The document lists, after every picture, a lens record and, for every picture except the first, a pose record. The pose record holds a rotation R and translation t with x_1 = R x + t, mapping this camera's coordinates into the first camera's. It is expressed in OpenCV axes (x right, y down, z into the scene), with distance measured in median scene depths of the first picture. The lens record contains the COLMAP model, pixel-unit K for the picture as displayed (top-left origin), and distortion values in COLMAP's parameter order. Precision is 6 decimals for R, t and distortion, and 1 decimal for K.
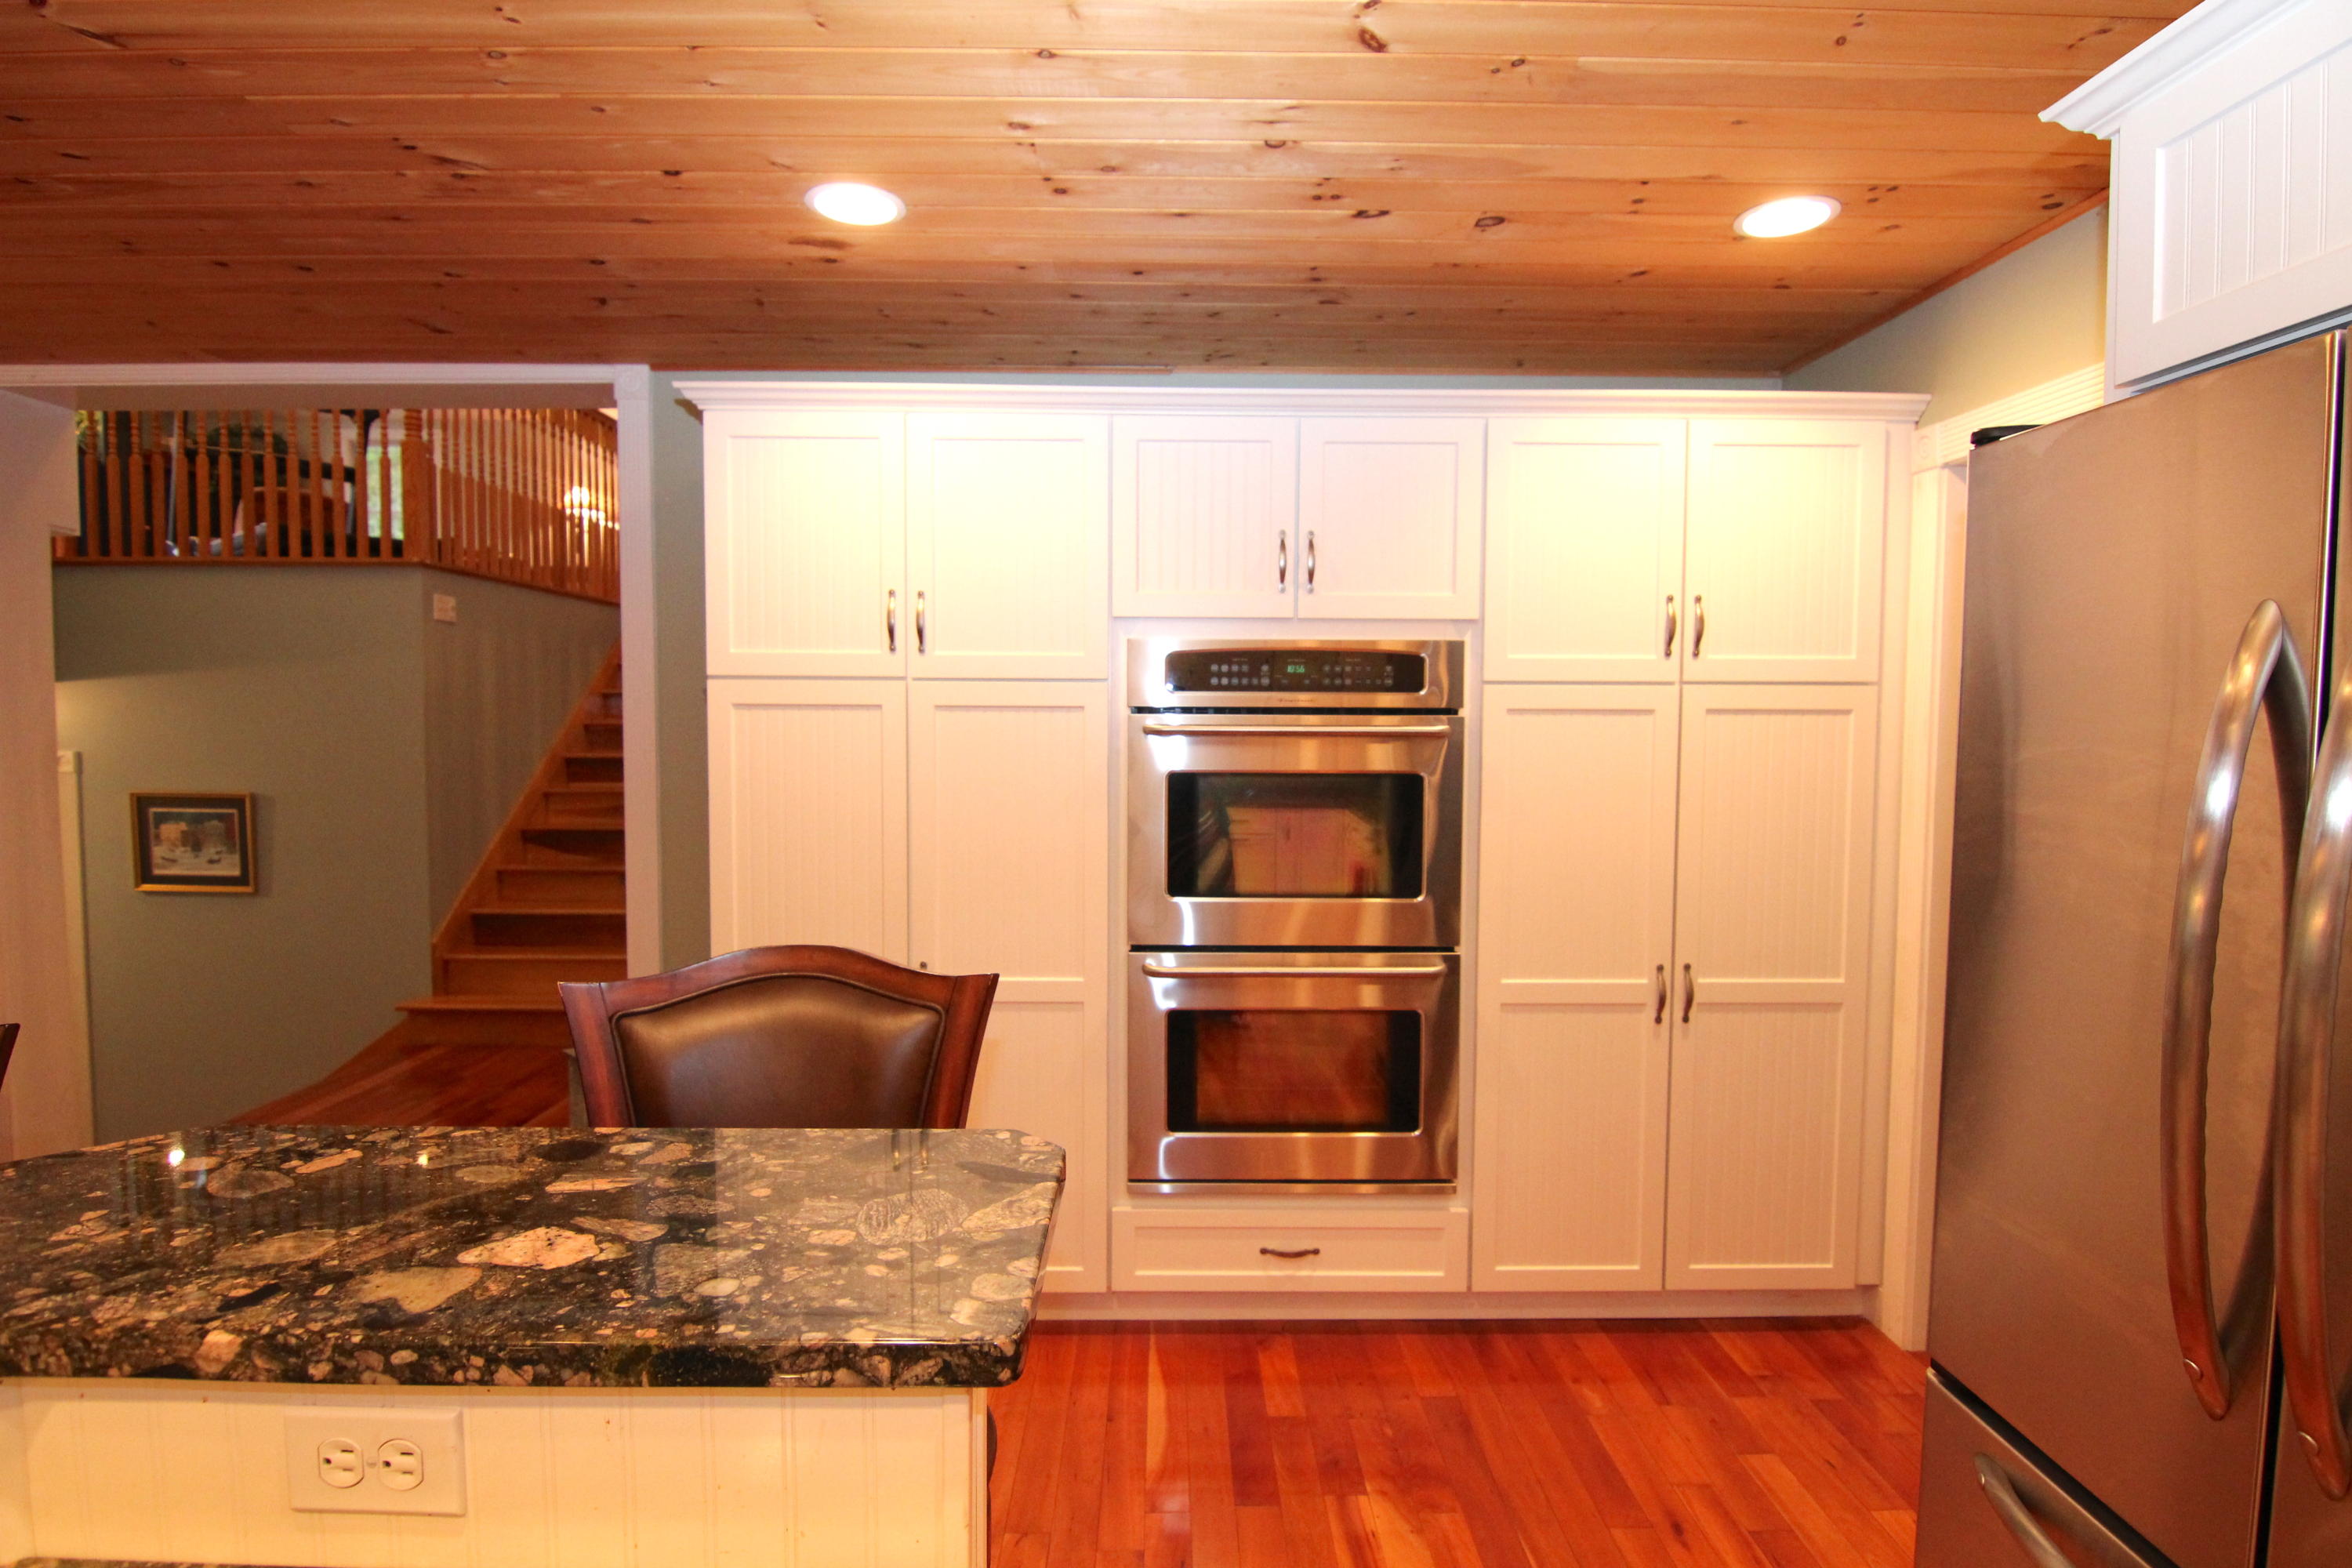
lens RADIAL K [[1199.3, 0, 1163.7], [0, 1199.3, 780.8], [0, 0, 1]] dist [0.000161, -0.003660]
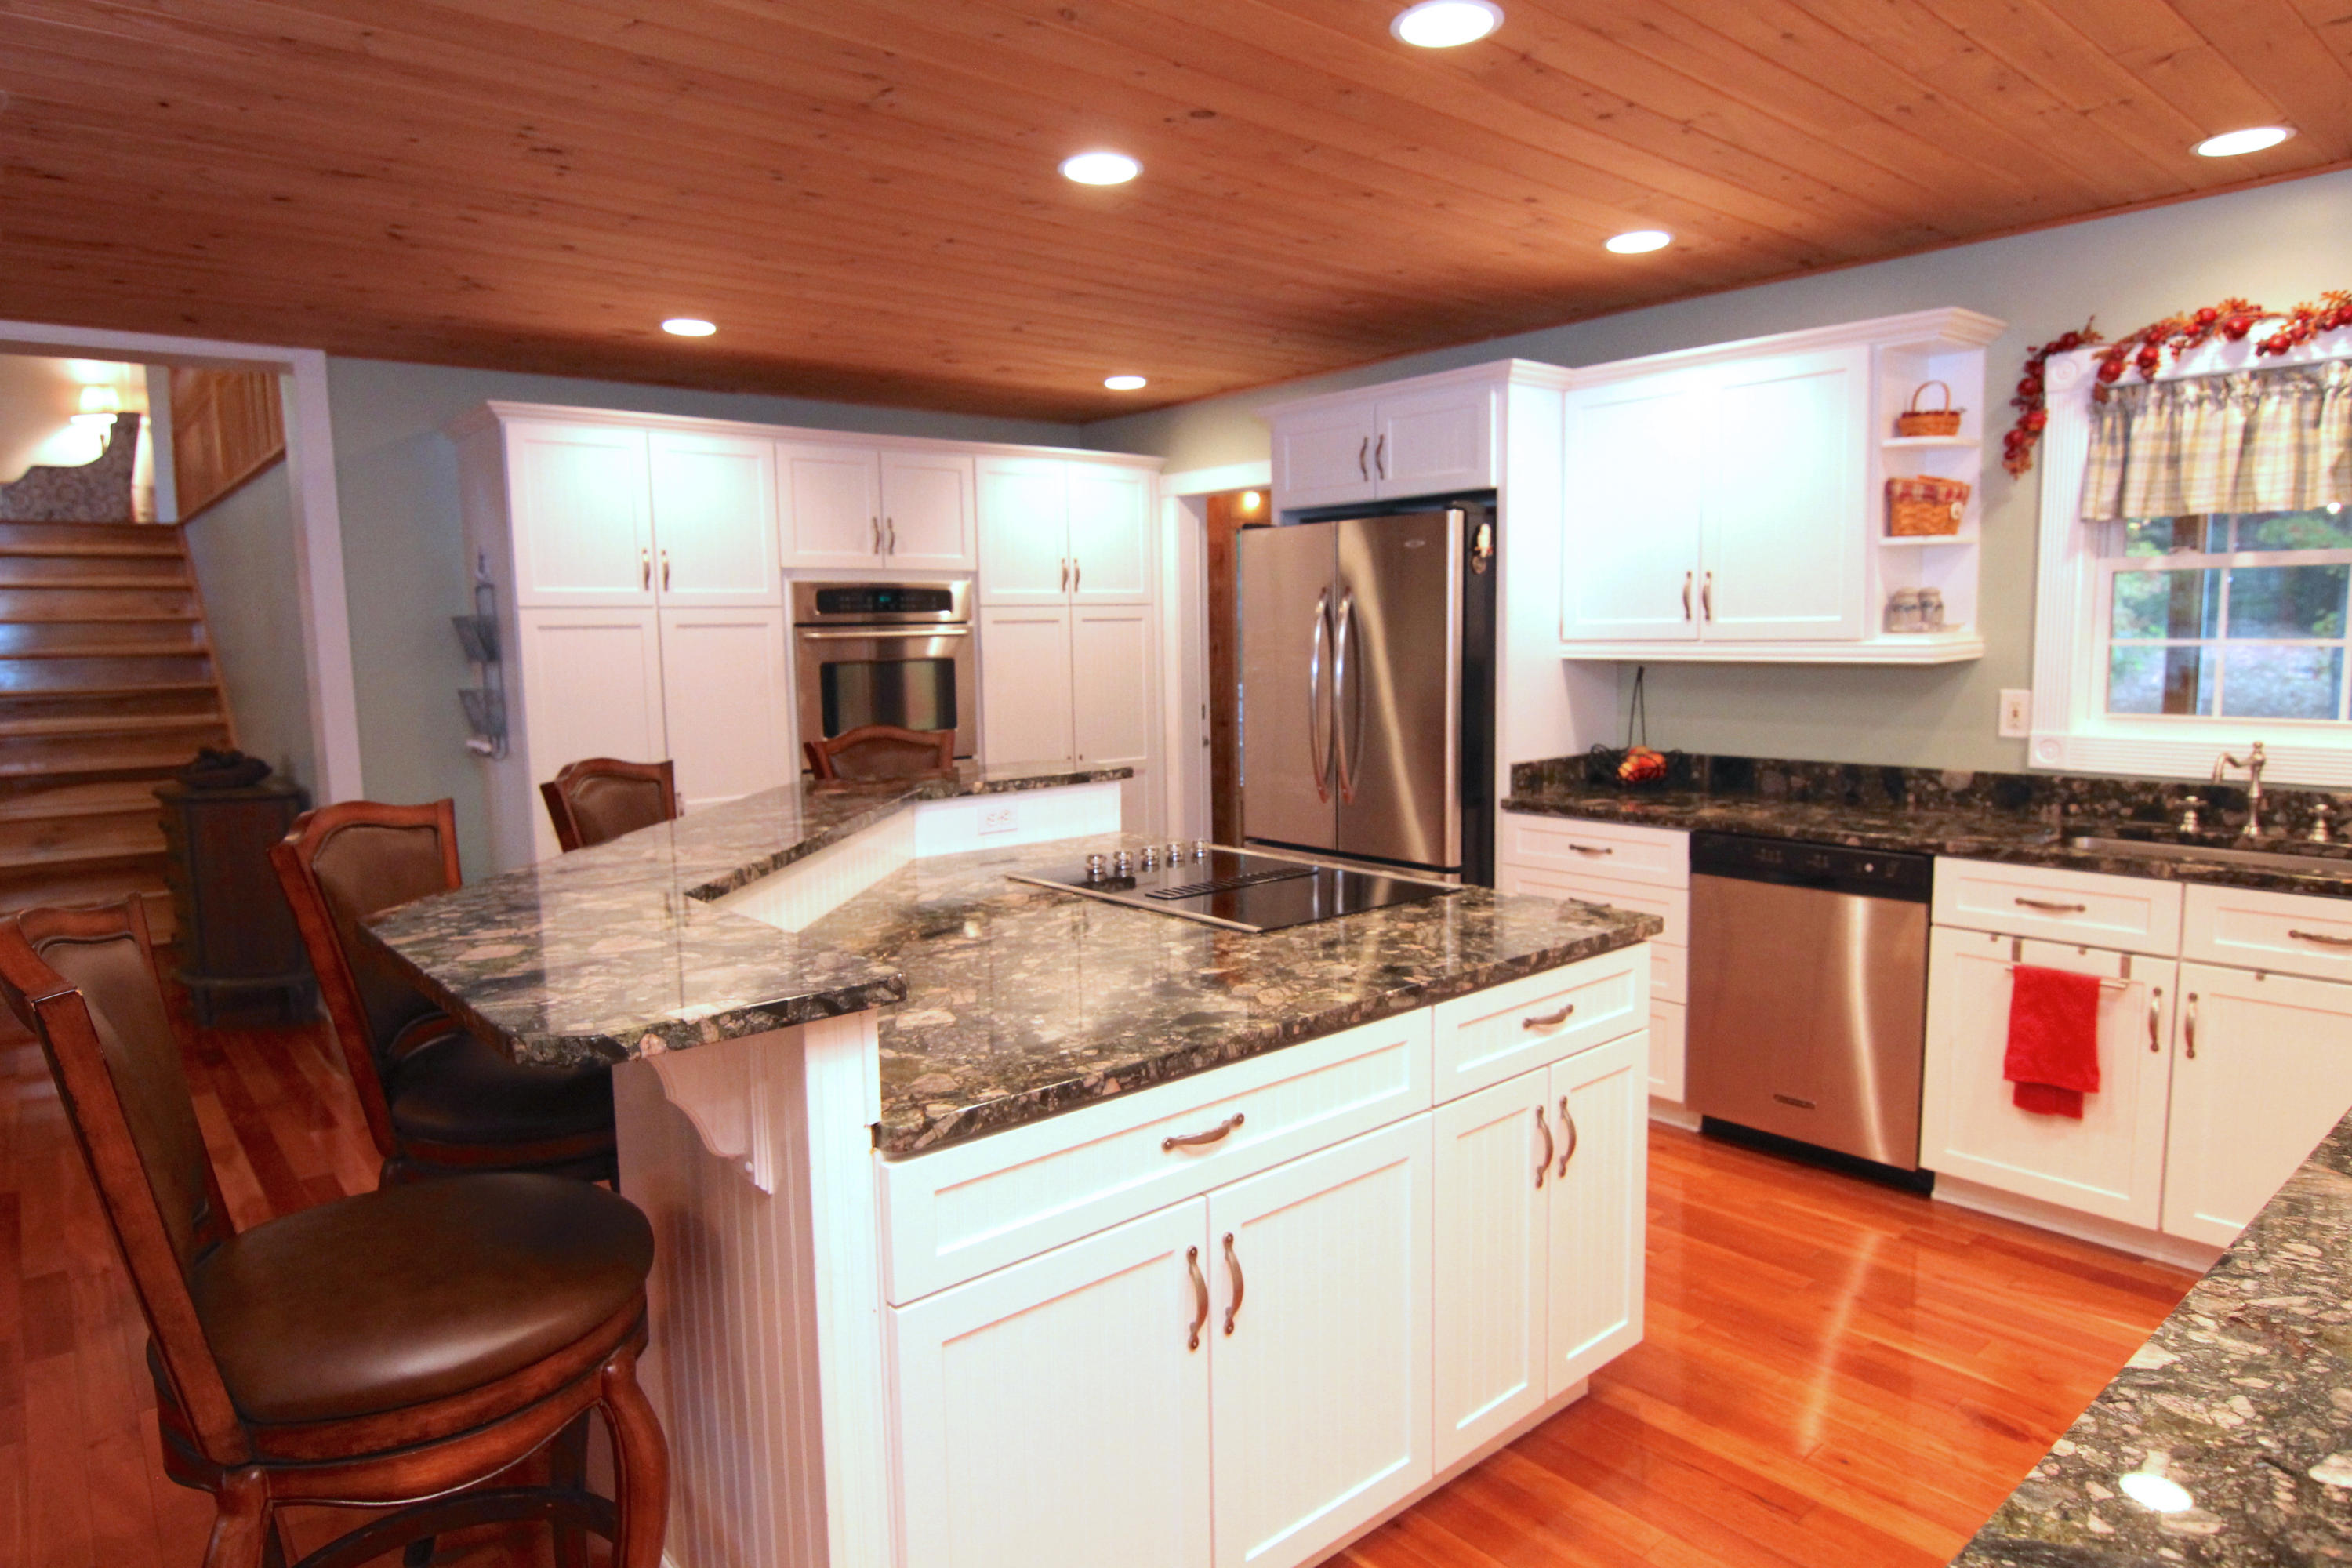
lens RADIAL K [[1411.6, 0, 1179.9], [0, 1411.6, 788.0], [0, 0, 1]] dist [-0.004295, -0.000671]
pose [[0.756670, -0.093675, 0.647052, -0.895074], [0.055843, 0.995326, 0.078792, 0.039437], [-0.651408, -0.023486, 0.758364, -0.794374]]
